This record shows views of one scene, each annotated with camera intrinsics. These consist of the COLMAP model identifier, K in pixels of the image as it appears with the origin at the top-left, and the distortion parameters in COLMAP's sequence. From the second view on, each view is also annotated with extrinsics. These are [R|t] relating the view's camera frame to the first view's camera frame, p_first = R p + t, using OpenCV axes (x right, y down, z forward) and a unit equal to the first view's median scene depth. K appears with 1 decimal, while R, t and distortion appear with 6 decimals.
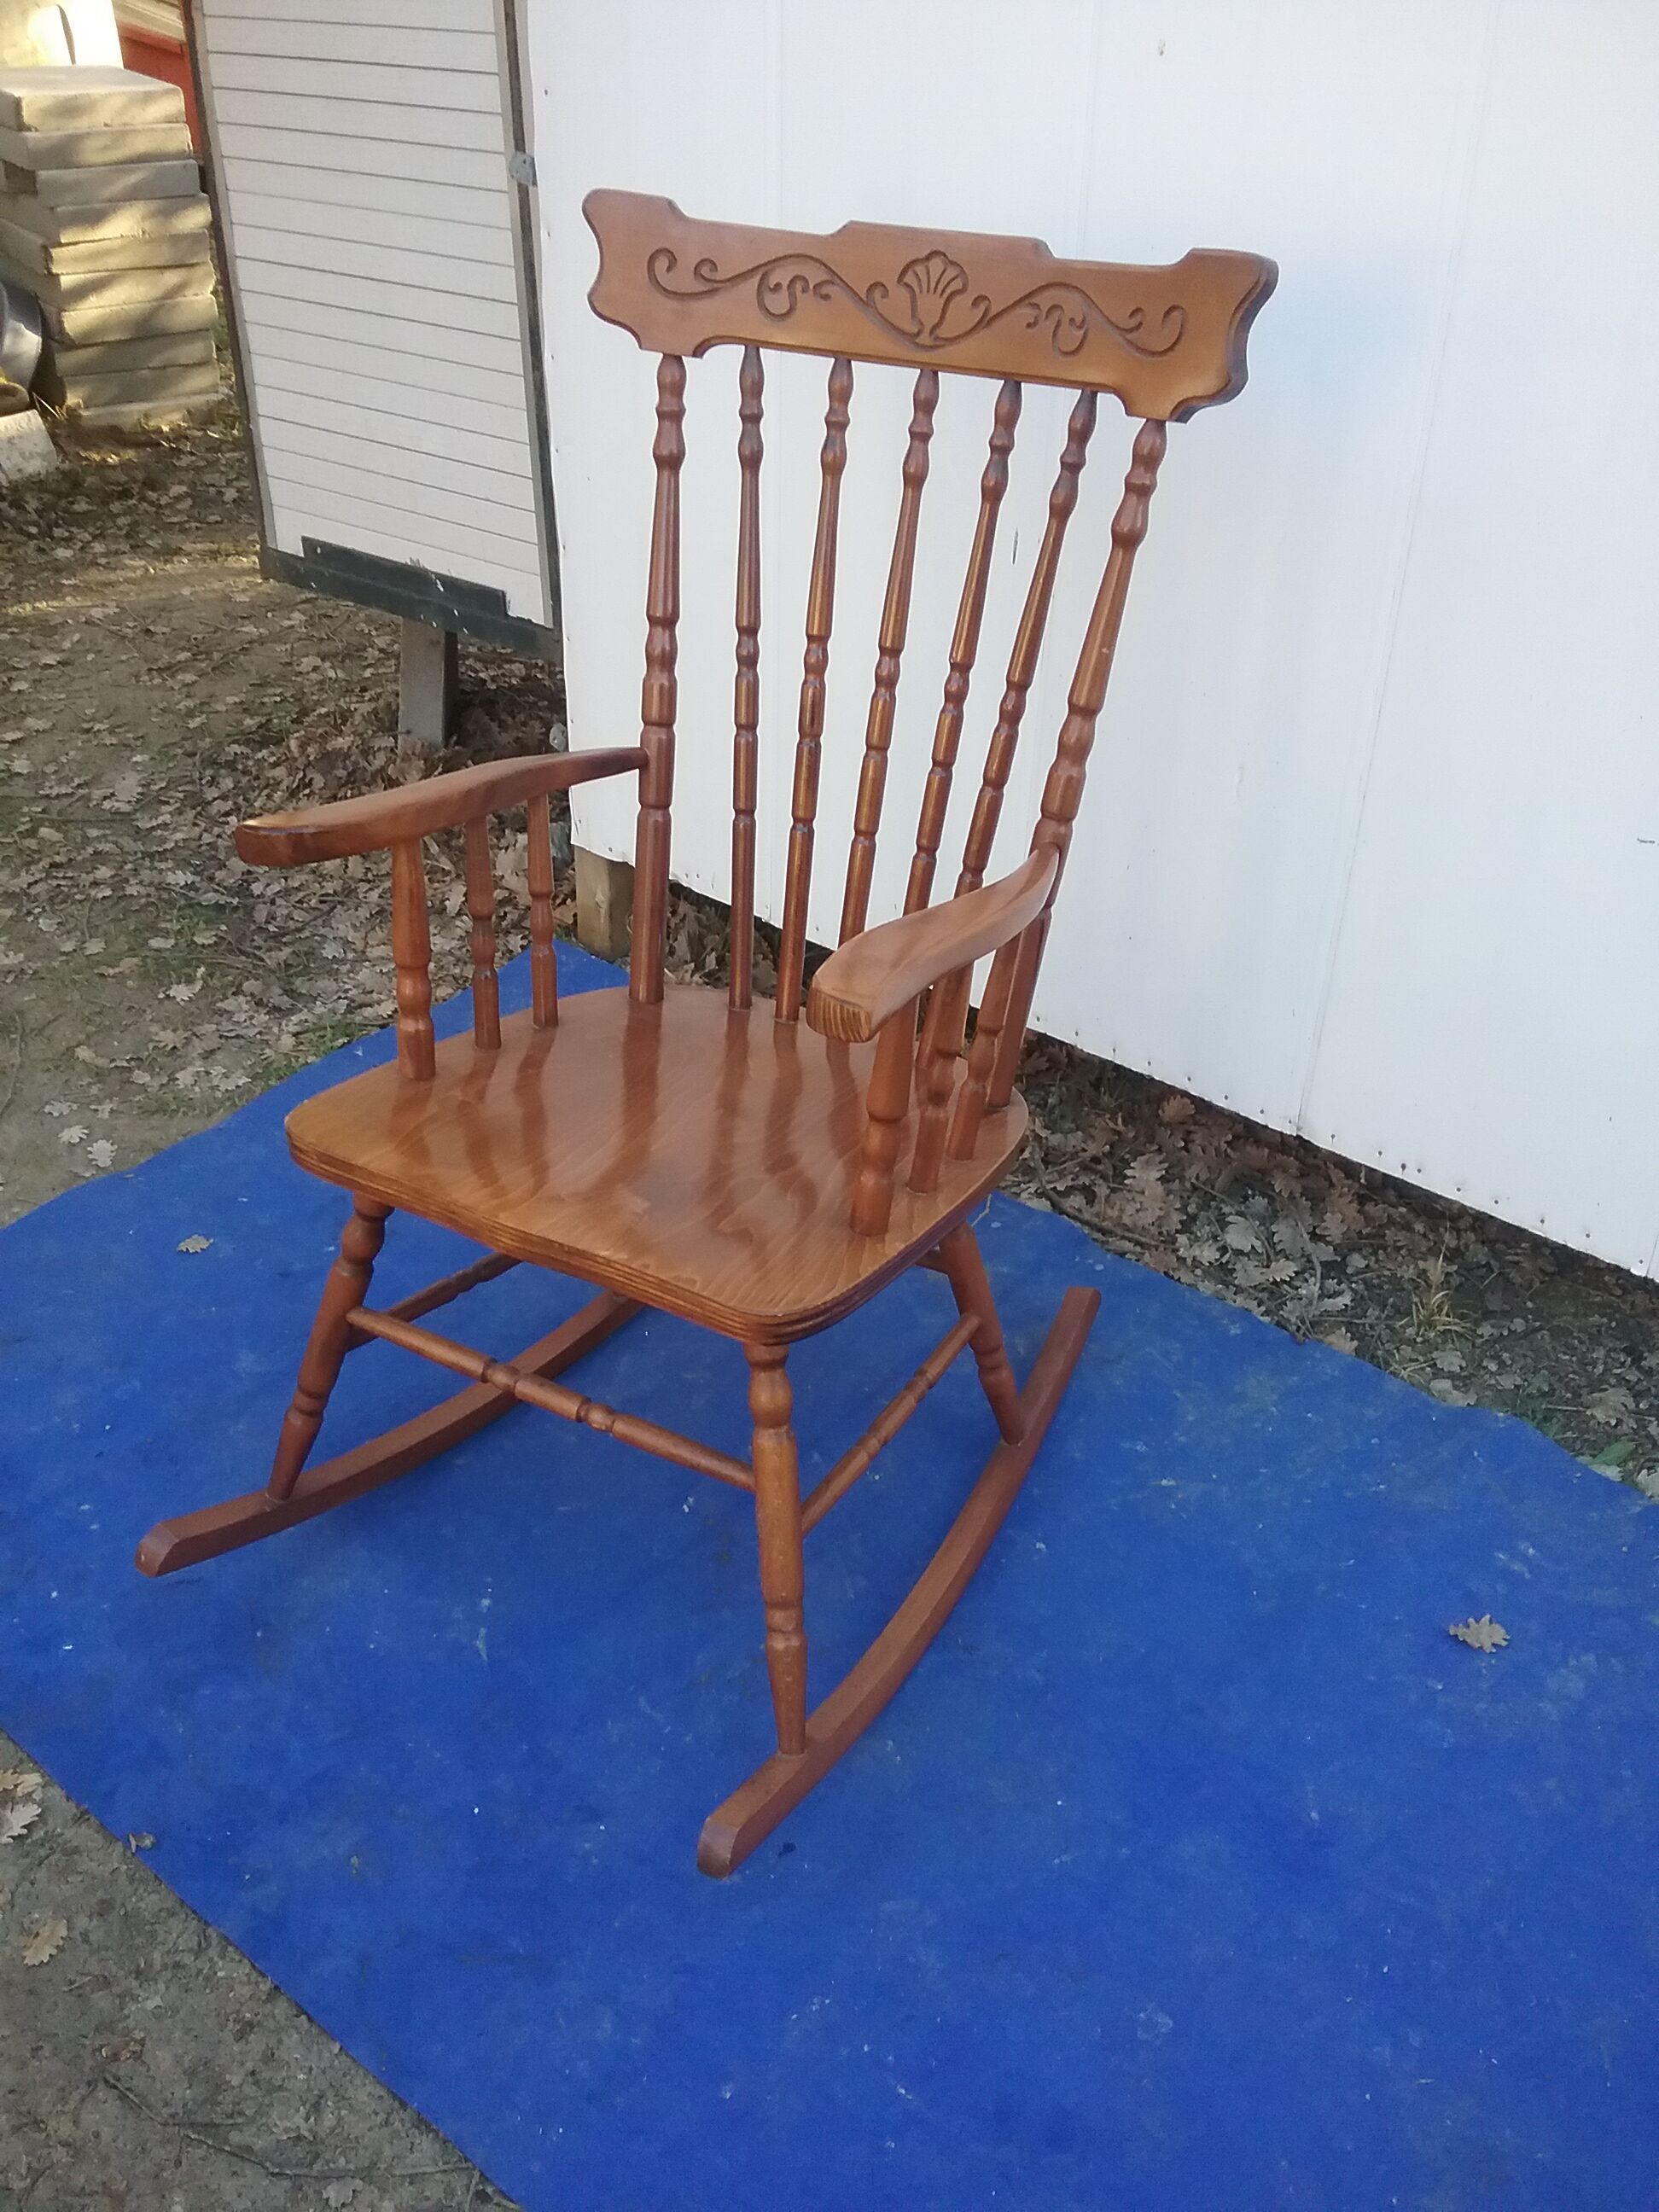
lens RADIAL K [[2040.7, 0, 857.9], [0, 2040.7, 1114.8], [0, 0, 1]] dist [0.086443, -0.158940]
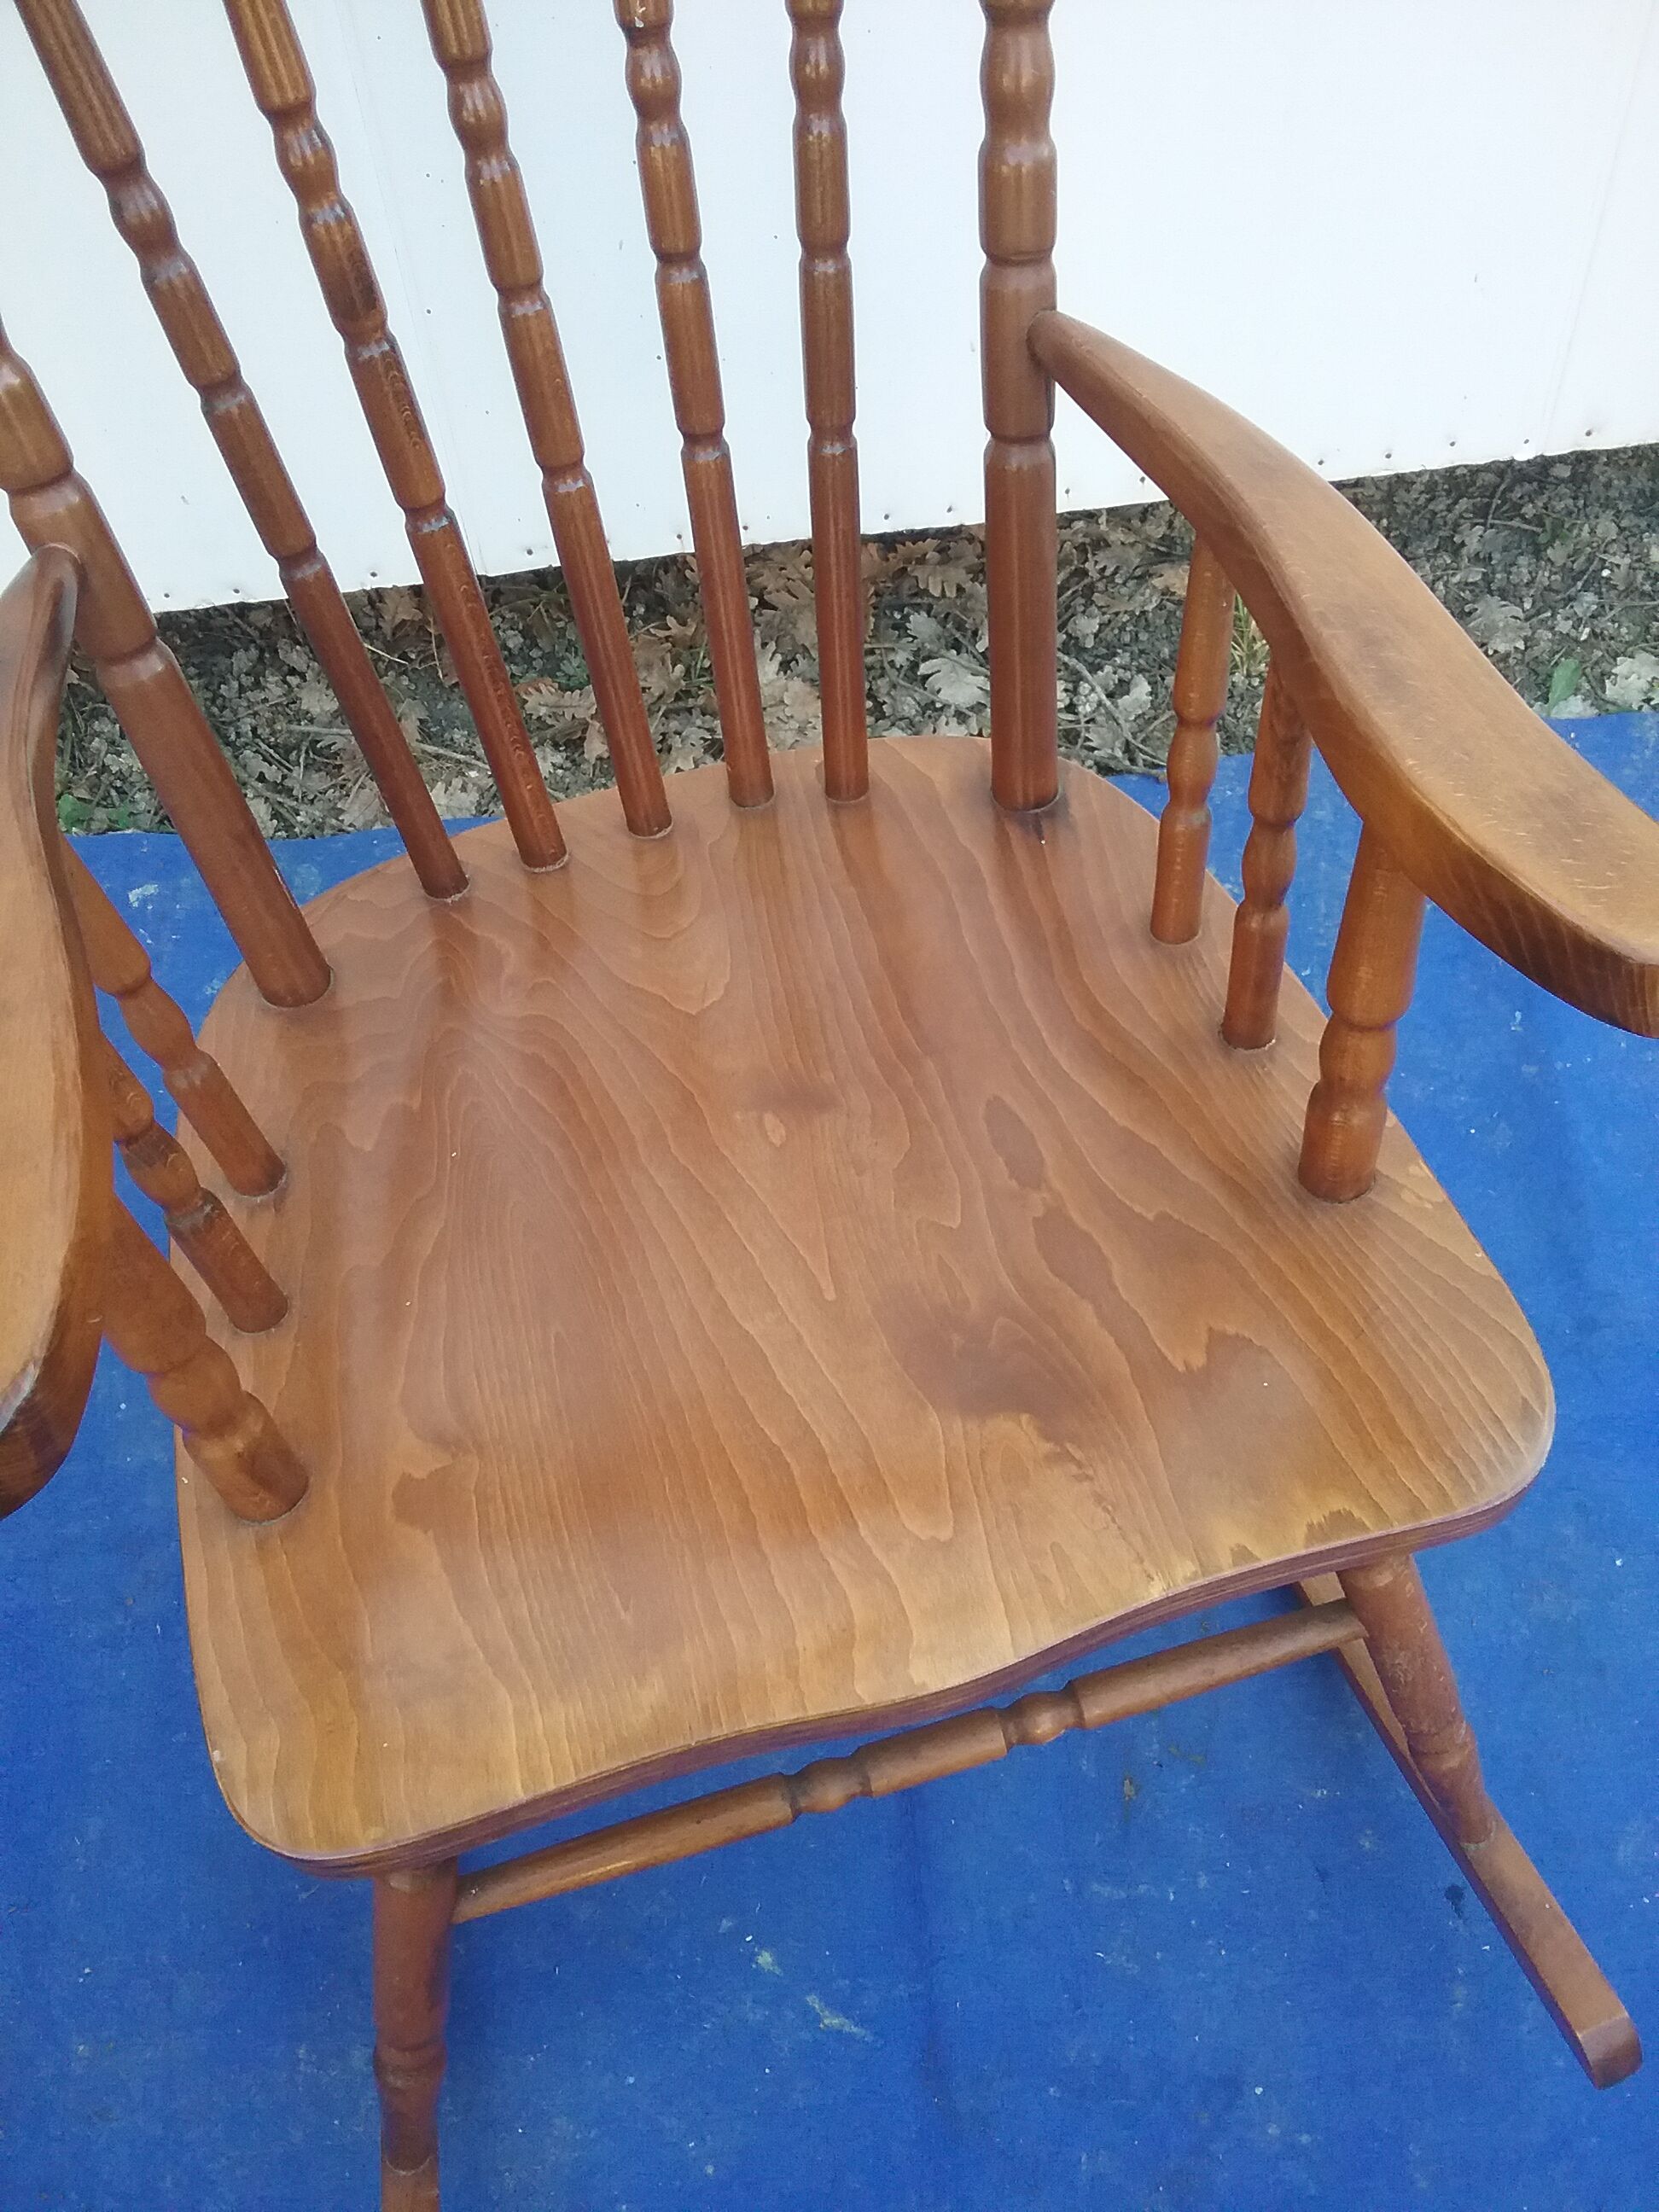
lens RADIAL K [[2056.0, 0, 864.9], [0, 2056.0, 1116.3], [0, 0, 1]] dist [0.091898, -0.161658]
pose [[0.677715, -0.633016, 0.374157, -0.246861], [0.427617, 0.753226, 0.499794, -0.253502], [-0.598202, -0.178721, 0.781161, 0.585475]]
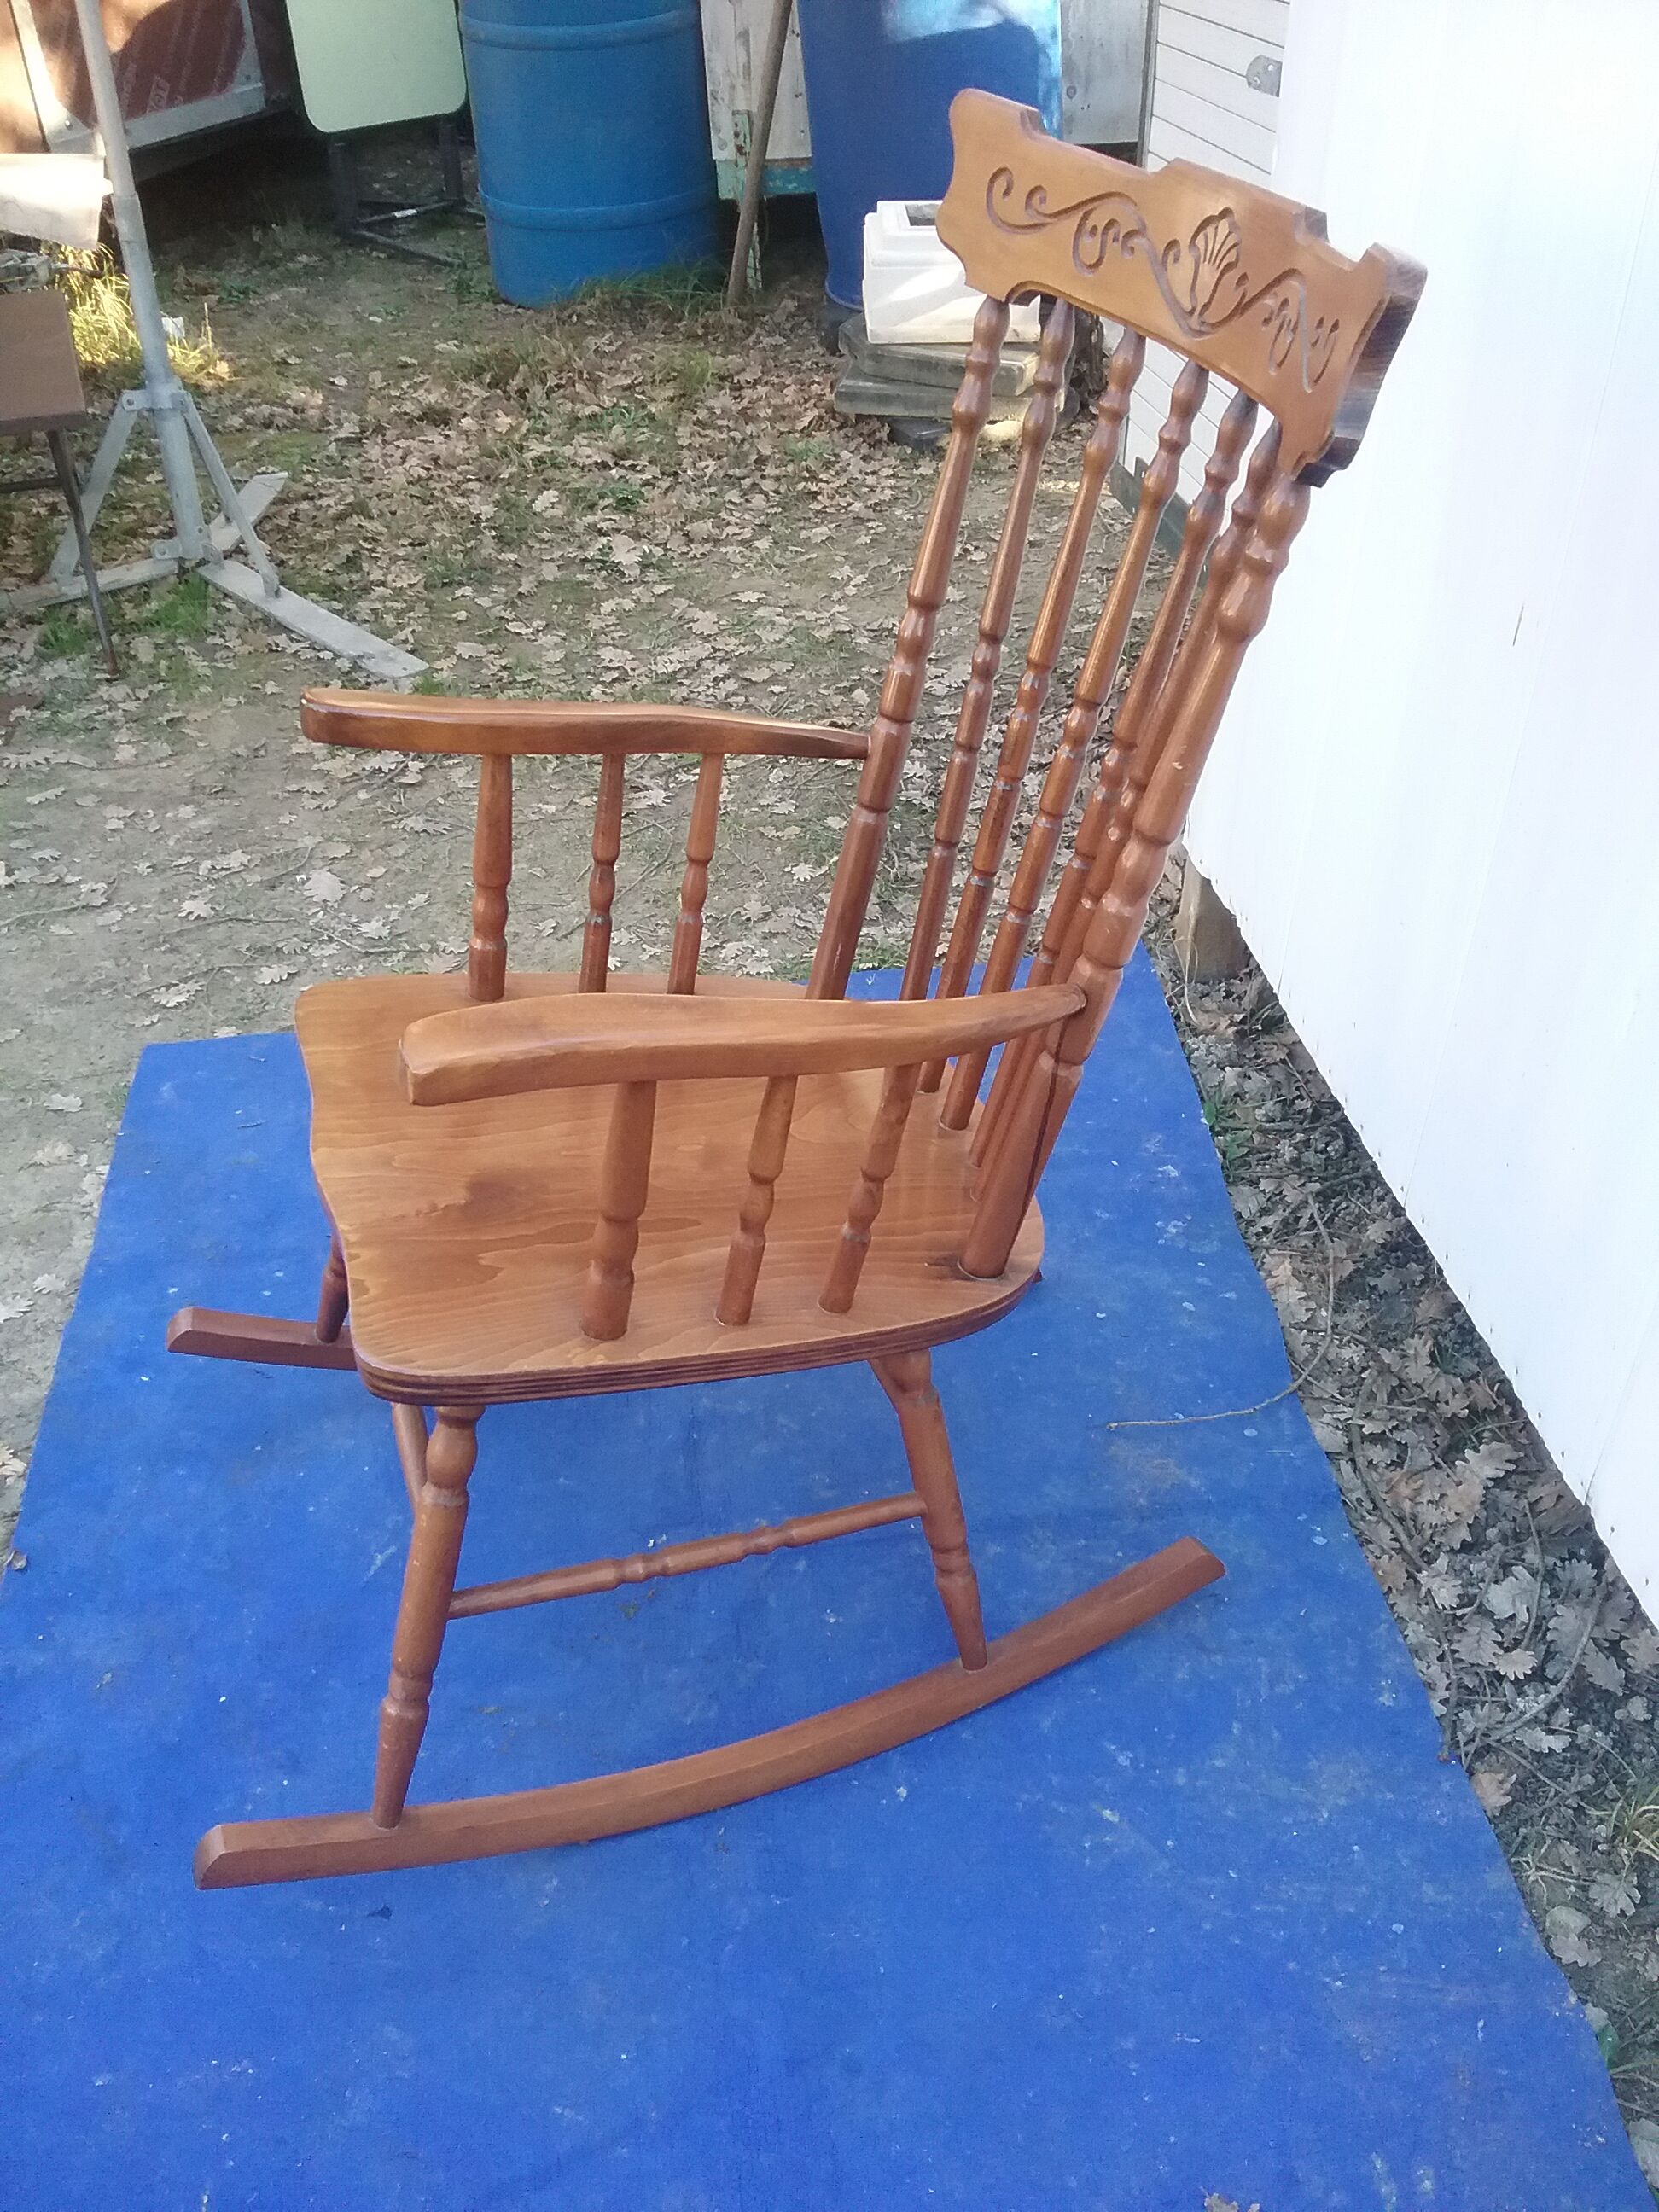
lens RADIAL K [[2040.7, 0, 857.9], [0, 2040.7, 1114.8], [0, 0, 1]] dist [0.086443, -0.158940]
pose [[0.745868, 0.366988, -0.555878, 0.474479], [-0.345863, 0.926593, 0.147660, -0.170969], [0.569262, 0.082123, 0.818044, 0.319785]]
